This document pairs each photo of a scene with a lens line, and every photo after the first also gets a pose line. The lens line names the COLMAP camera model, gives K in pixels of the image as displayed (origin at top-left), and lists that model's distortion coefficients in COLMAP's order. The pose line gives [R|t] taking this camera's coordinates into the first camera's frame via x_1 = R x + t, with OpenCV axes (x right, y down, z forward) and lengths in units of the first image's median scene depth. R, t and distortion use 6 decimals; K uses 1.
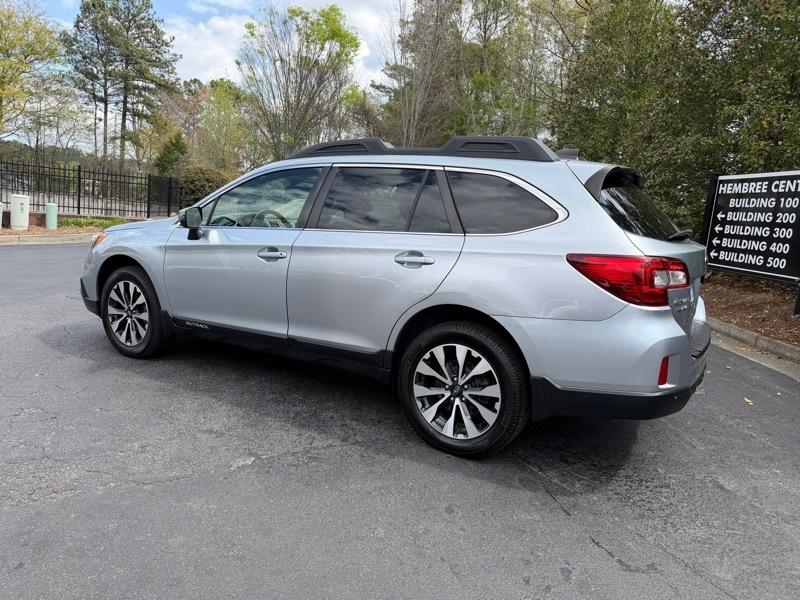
lens RADIAL K [[564.2, 0, 388.8], [0, 564.2, 302.4], [0, 0, 1]] dist [0.081369, -0.101572]
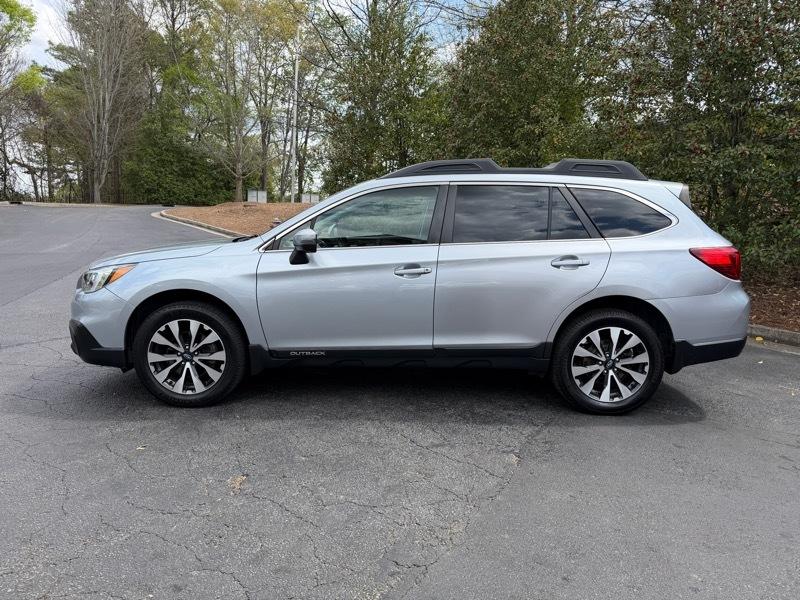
lens RADIAL K [[567.1, 0, 398.0], [0, 567.1, 299.8], [0, 0, 1]] dist [0.075576, -0.097941]
pose [[0.846623, -0.118869, 0.518749, -0.791391], [0.118398, 0.992378, 0.034168, -0.072431], [-0.518856, 0.032492, 0.854244, 0.136567]]
